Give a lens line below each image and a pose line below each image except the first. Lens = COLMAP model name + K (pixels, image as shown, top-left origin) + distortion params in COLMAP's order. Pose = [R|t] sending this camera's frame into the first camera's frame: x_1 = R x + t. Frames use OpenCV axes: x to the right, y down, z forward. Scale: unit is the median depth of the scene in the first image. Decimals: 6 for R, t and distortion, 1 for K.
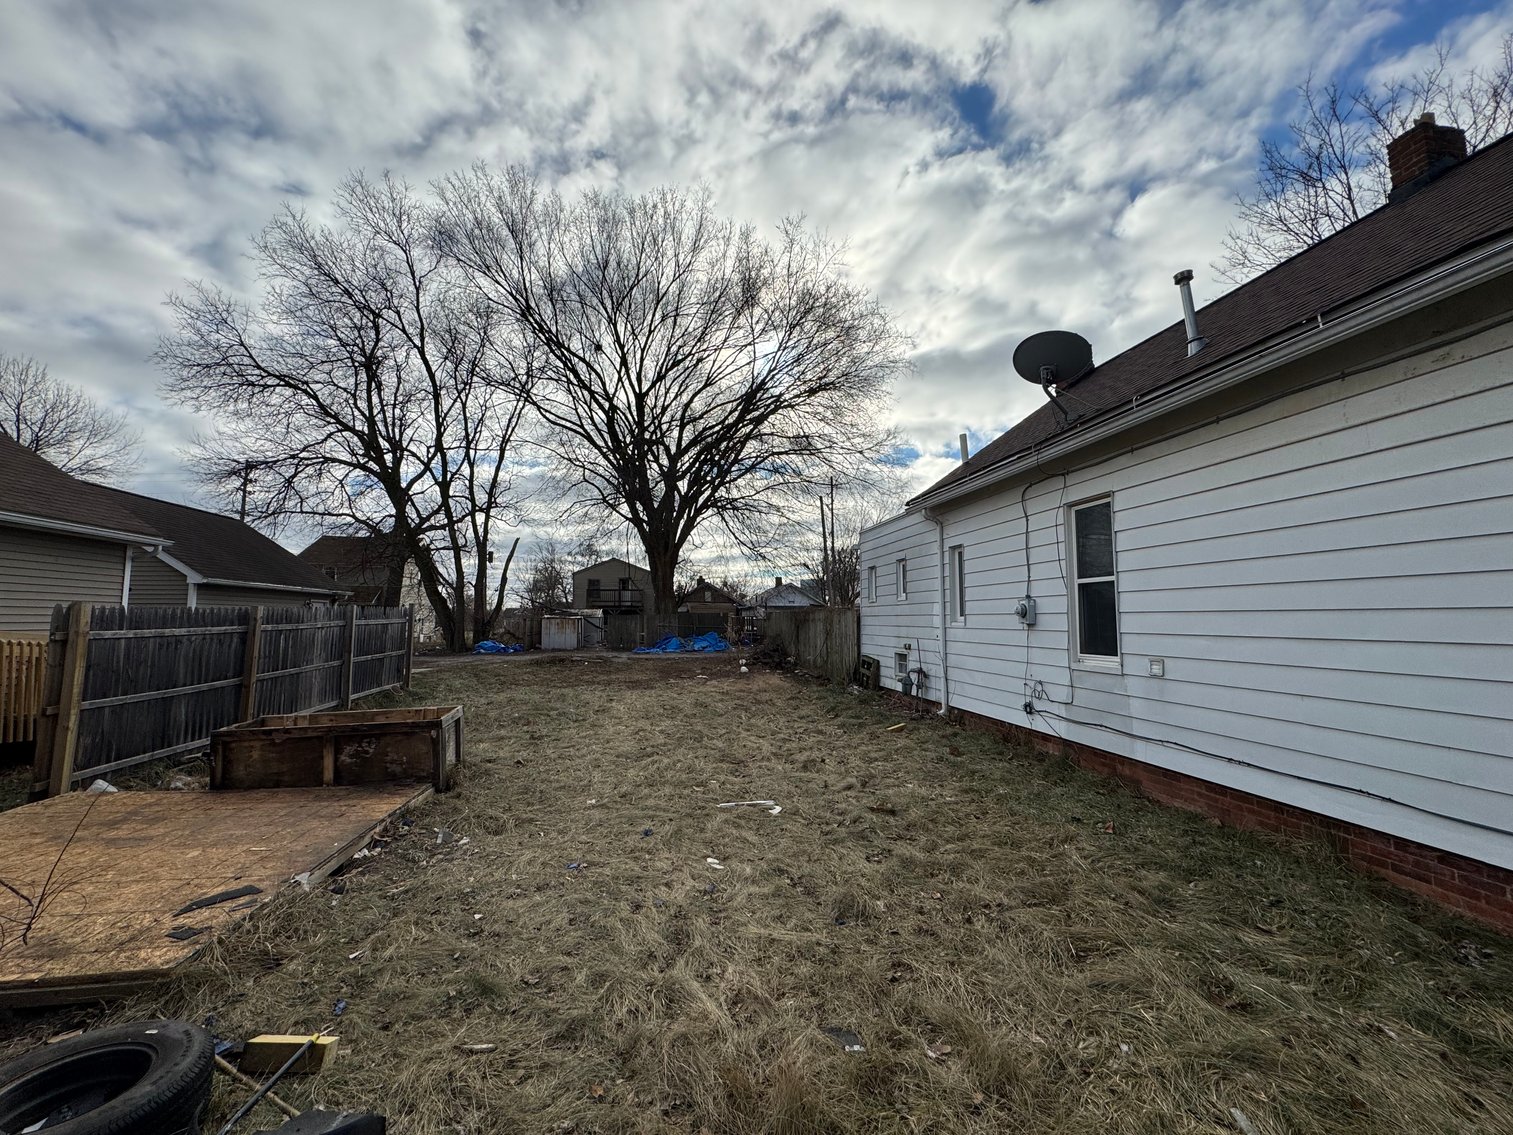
lens RADIAL K [[602.8, 0, 753.8], [0, 602.8, 565.7], [0, 0, 1]] dist [-0.002580, 0.000012]
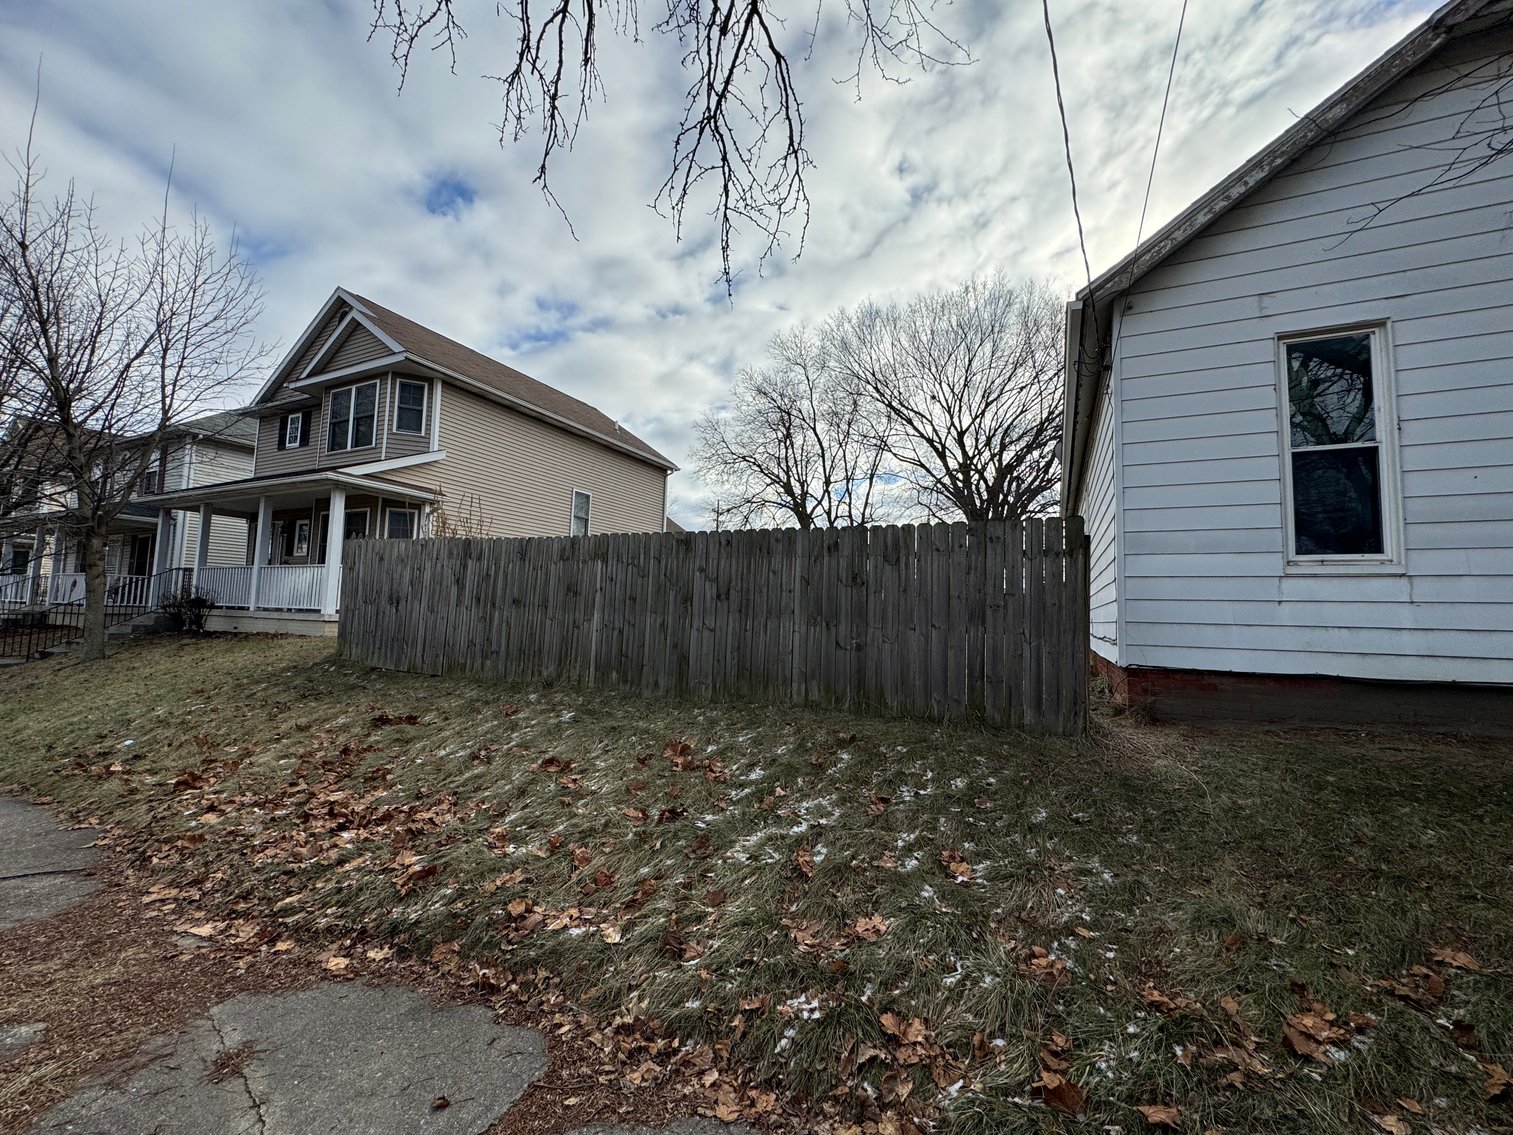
lens RADIAL K [[602.8, 0, 757.1], [0, 602.8, 566.9], [0, 0, 1]] dist [-0.002580, 0.000012]
pose [[0.811852, -0.029751, -0.583105, 0.219961], [0.032299, 0.999460, -0.006025, 0.004690], [0.582970, -0.013942, 0.812374, -0.347105]]
